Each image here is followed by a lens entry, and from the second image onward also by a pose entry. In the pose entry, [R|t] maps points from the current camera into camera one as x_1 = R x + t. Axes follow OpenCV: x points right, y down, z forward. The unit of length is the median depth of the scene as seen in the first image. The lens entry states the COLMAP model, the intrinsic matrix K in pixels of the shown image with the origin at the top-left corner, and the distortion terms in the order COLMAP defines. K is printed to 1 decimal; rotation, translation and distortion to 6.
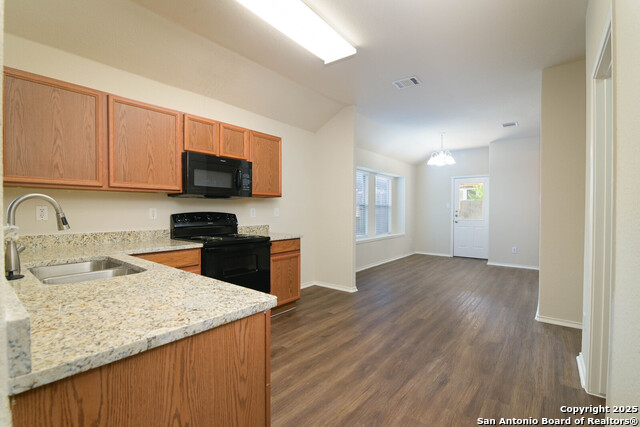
lens RADIAL K [[295.1, 0, 316.2], [0, 295.1, 214.1], [0, 0, 1]] dist [-0.017567, 0.000261]
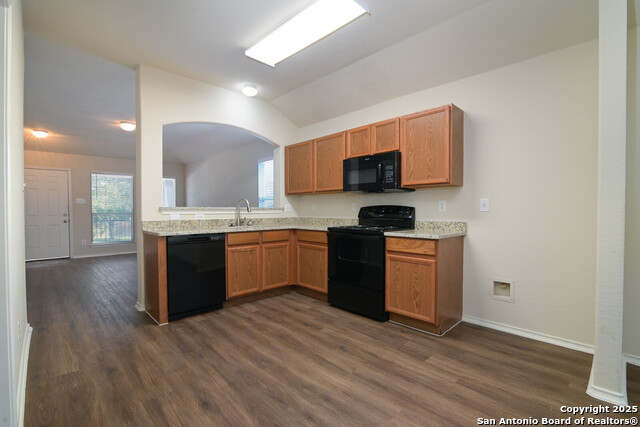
lens RADIAL K [[295.1, 0, 317.8], [0, 295.1, 213.0], [0, 0, 1]] dist [-0.017567, 0.000261]
pose [[-0.128729, 0.016100, -0.991549, 0.817402], [-0.006798, 0.999830, 0.017117, 0.005145], [0.991657, 0.008944, -0.128598, 0.955306]]
